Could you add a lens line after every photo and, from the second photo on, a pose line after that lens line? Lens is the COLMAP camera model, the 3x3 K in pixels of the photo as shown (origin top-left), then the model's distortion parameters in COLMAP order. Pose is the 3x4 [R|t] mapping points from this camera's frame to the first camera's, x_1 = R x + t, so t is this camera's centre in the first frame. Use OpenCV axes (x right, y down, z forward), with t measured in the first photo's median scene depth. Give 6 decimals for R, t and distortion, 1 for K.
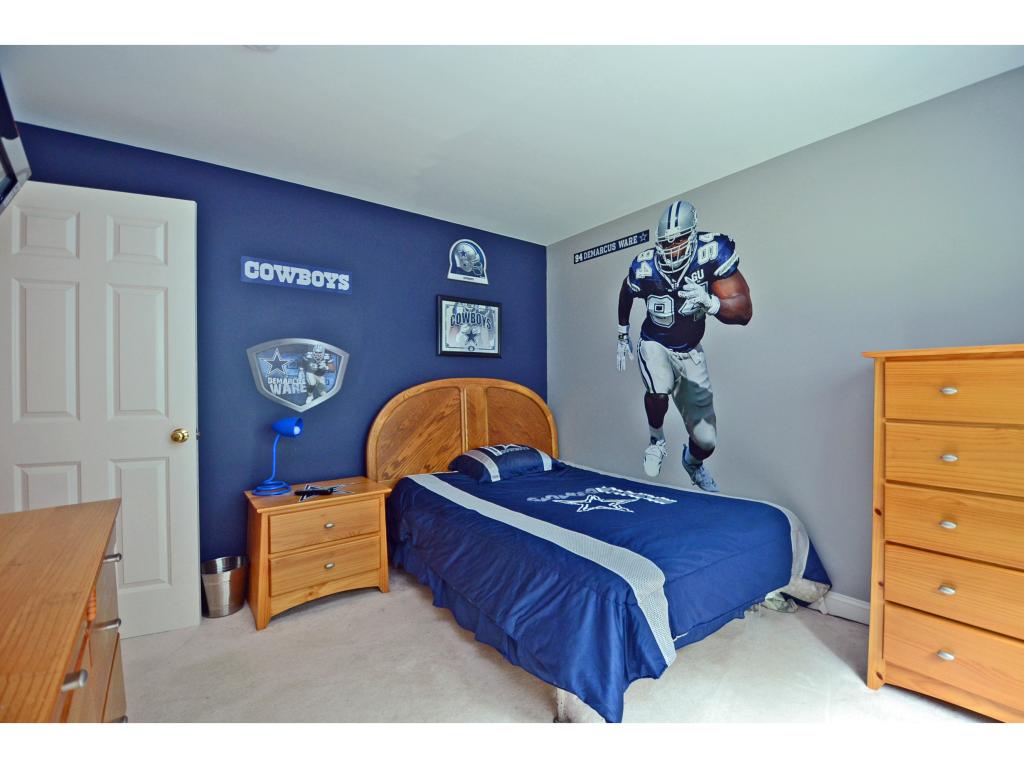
lens RADIAL K [[446.9, 0, 532.8], [0, 446.9, 385.0], [0, 0, 1]] dist [0.015341, -0.022472]
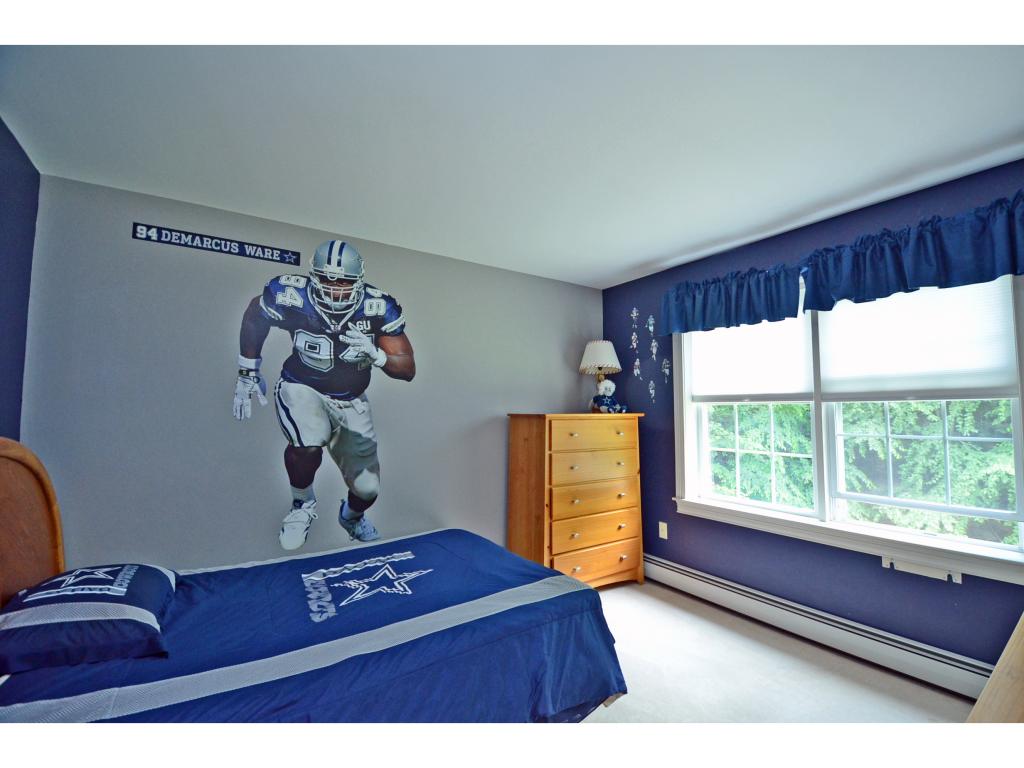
lens RADIAL K [[446.9, 0, 532.8], [0, 446.9, 385.0], [0, 0, 1]] dist [0.015341, -0.022472]
pose [[0.054163, 0.070937, 0.996009, -0.578610], [0.004519, 0.997446, -0.071285, -0.036260], [-0.998522, 0.008362, 0.053704, 0.547055]]
